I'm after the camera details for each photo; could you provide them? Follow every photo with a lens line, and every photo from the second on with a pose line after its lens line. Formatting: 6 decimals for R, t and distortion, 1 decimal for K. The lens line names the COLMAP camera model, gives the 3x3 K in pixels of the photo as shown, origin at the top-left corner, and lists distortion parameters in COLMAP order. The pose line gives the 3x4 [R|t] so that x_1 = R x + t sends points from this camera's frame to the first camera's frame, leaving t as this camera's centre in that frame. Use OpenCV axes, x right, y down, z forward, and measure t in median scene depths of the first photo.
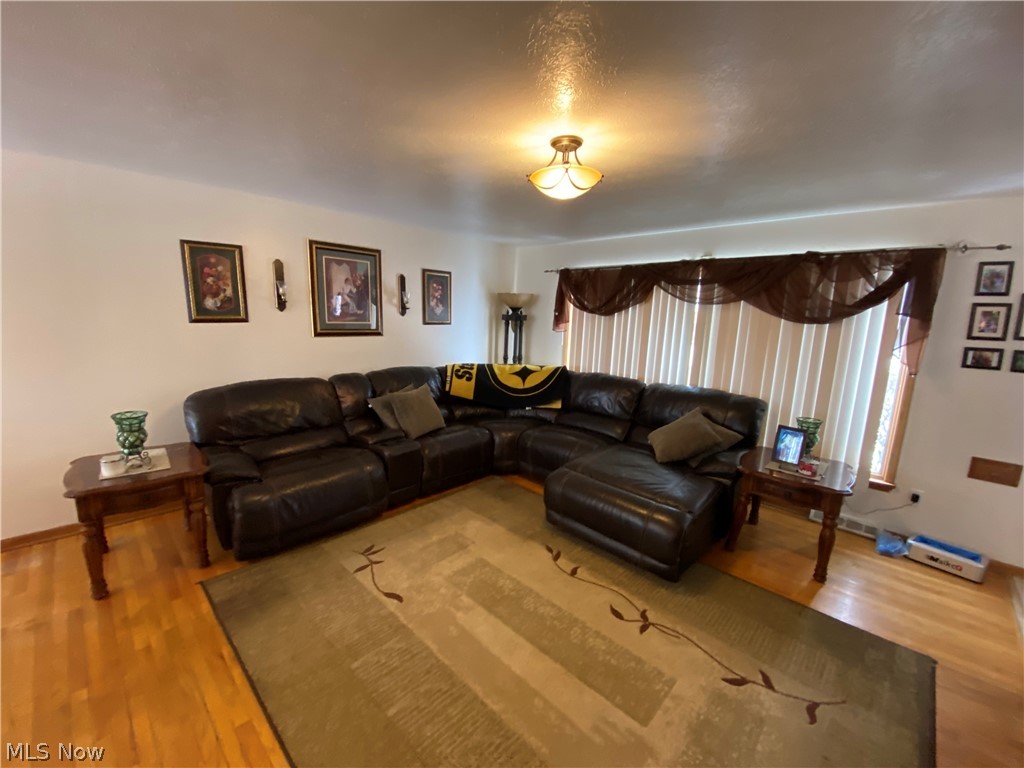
lens RADIAL K [[414.6, 0, 510.7], [0, 414.6, 386.5], [0, 0, 1]] dist [0.046168, -0.035440]
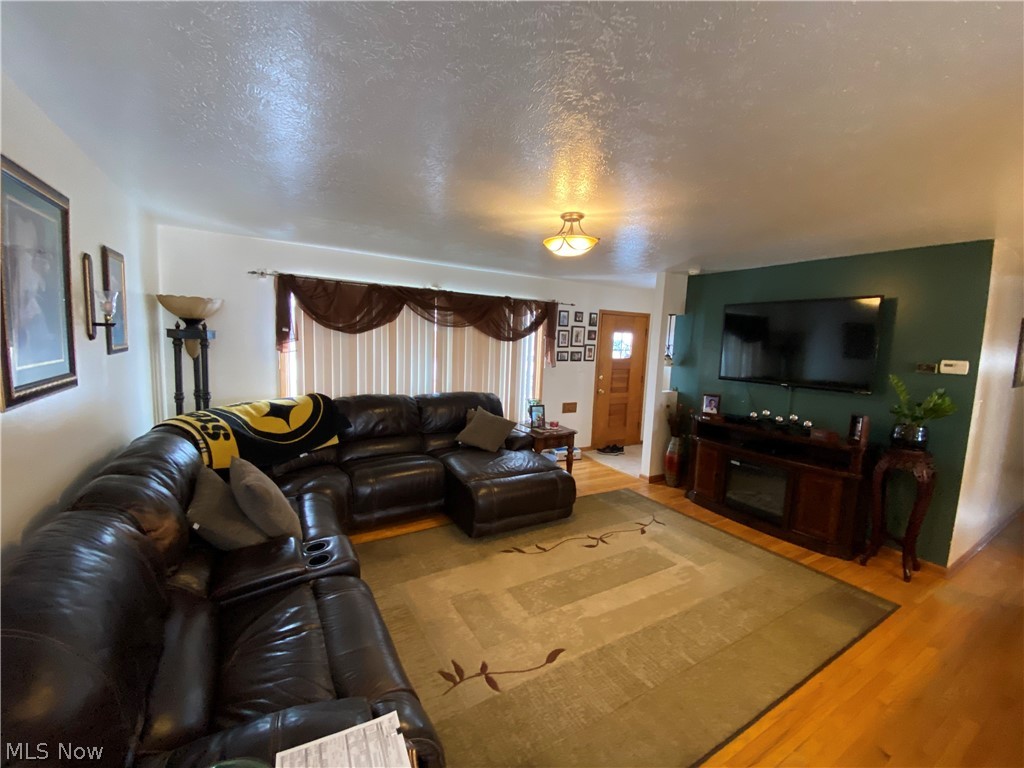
lens RADIAL K [[414.6, 0, 510.7], [0, 414.6, 386.5], [0, 0, 1]] dist [0.046168, -0.035440]
pose [[0.273104, -0.135882, 0.952339, -0.936866], [0.132869, 0.985814, 0.102555, -0.163308], [-0.952764, 0.098528, 0.287284, 0.647046]]
